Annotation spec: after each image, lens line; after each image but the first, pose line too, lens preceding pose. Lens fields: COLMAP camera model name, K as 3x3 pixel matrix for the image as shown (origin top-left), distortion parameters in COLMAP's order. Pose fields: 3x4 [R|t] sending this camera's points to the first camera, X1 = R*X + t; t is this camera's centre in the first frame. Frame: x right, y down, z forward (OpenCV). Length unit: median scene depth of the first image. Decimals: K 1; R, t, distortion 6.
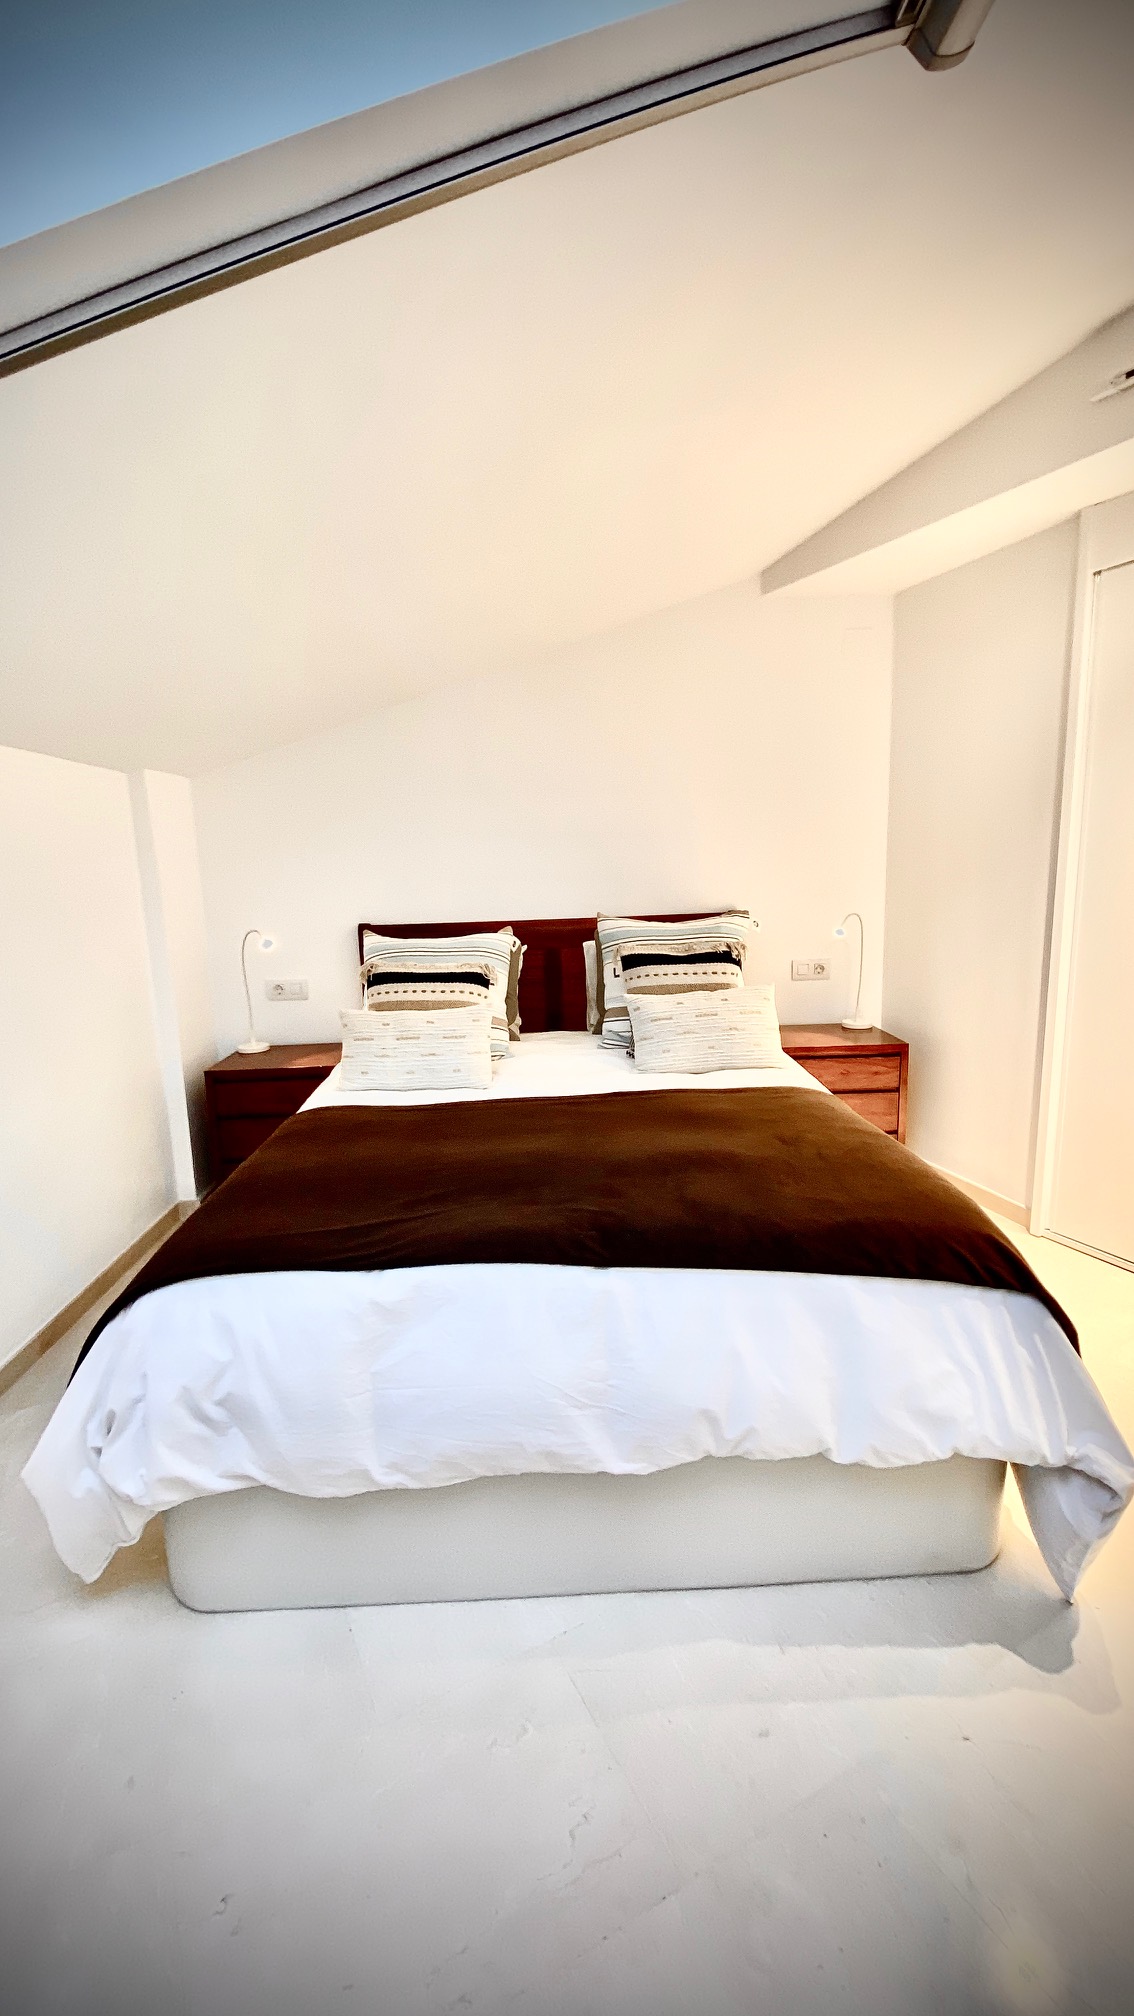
lens RADIAL K [[790.0, 0, 567.0], [0, 790.0, 1008.0], [0, 0, 1]] dist [0.041157, -0.039488]
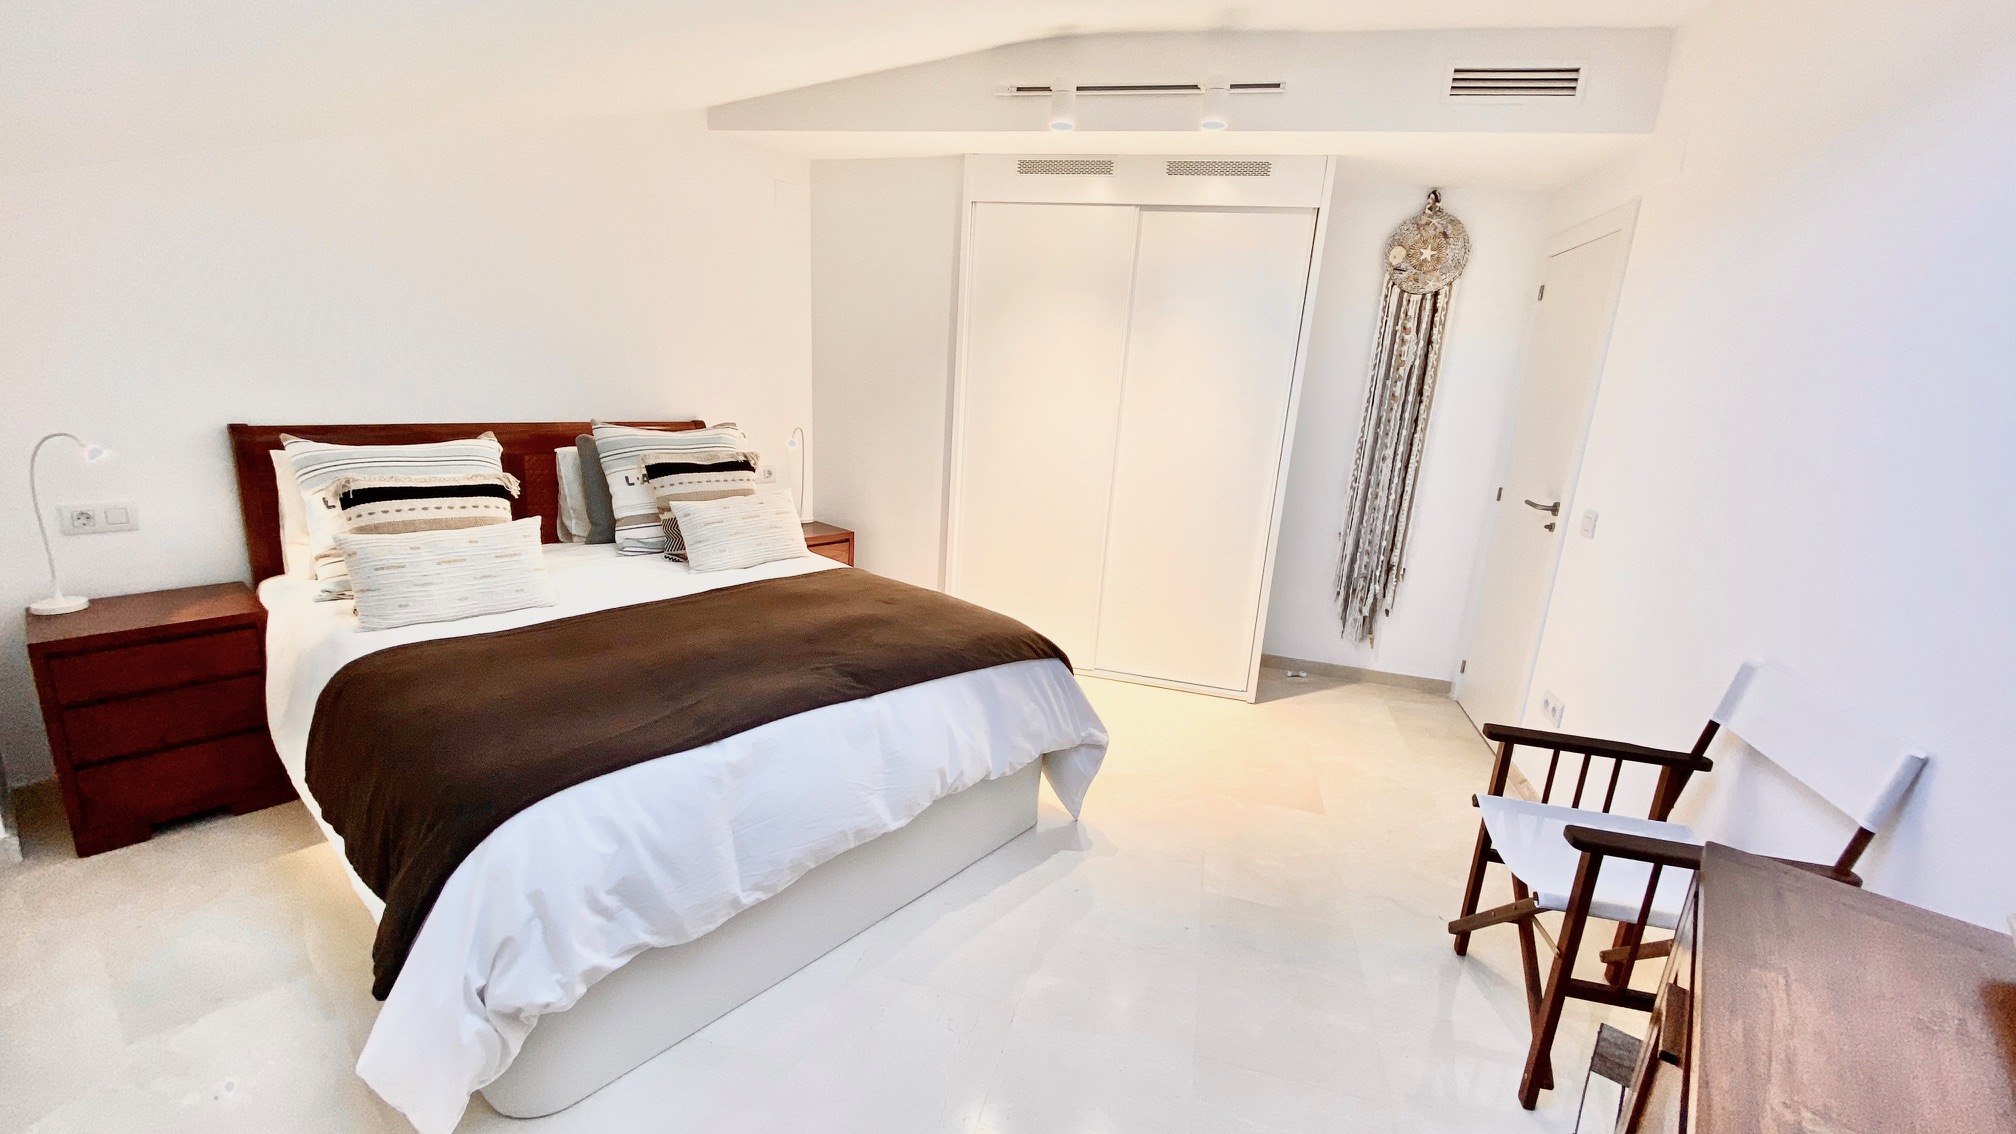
lens RADIAL K [[790.0, 0, 1008.0], [0, 790.0, 567.0], [0, 0, 1]] dist [0.041157, -0.039488]
pose [[0.674504, -0.102640, 0.731101, -0.436194], [0.046019, 0.994208, 0.097120, -0.013843], [-0.736835, -0.031863, 0.675321, -0.063385]]
